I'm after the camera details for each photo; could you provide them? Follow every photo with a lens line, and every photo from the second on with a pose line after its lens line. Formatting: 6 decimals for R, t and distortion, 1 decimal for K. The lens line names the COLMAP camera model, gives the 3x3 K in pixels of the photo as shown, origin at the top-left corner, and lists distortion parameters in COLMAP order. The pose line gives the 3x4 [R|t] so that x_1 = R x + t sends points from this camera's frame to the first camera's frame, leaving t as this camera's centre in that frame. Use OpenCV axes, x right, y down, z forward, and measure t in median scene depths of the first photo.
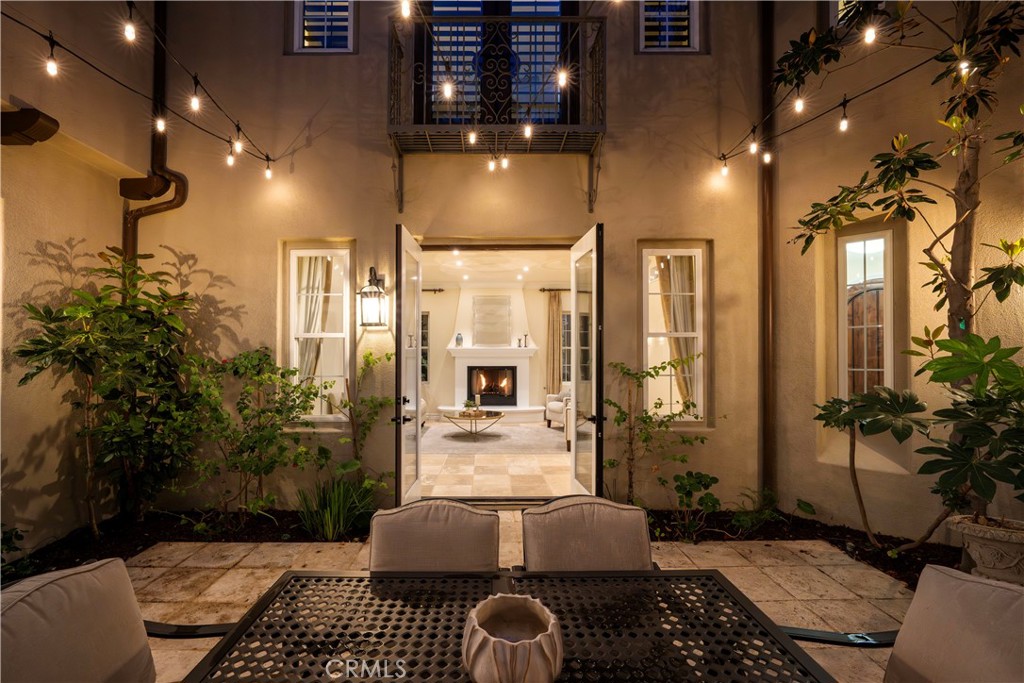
lens RADIAL K [[429.3, 0, 509.6], [0, 429.3, 348.1], [0, 0, 1]] dist [-0.000261, -0.000283]
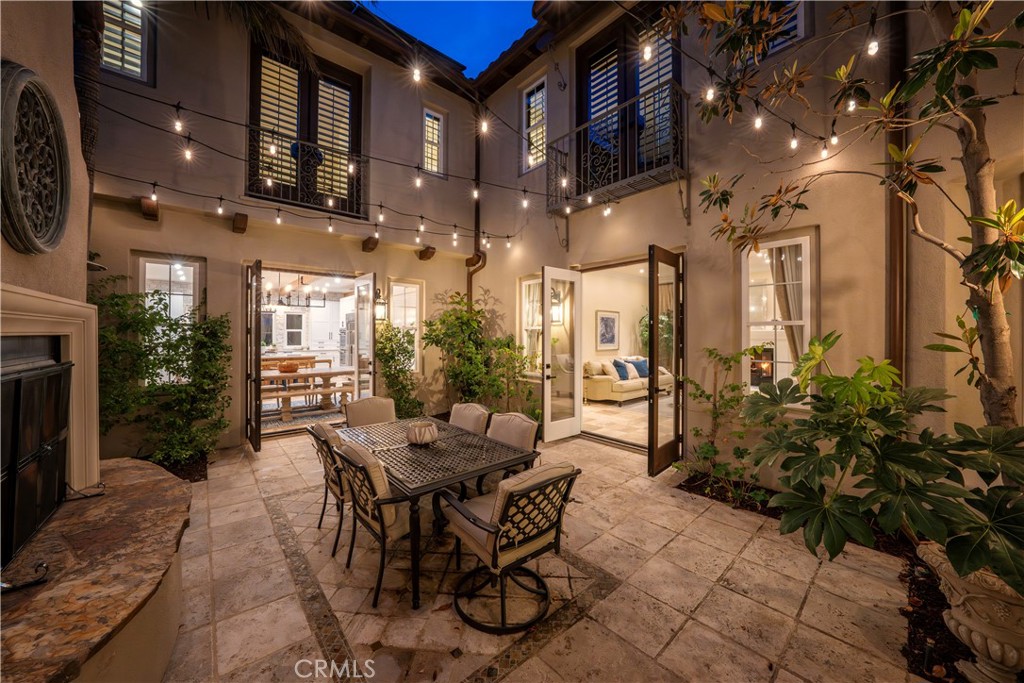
lens RADIAL K [[364.1, 0, 513.4], [0, 364.1, 333.5], [0, 0, 1]] dist [-0.000747, 0.000061]
pose [[0.661056, 0.000026, -0.750337, 0.654051], [0.010550, 0.999901, 0.009330, -0.022584], [0.750263, -0.014084, 0.660990, -0.067660]]
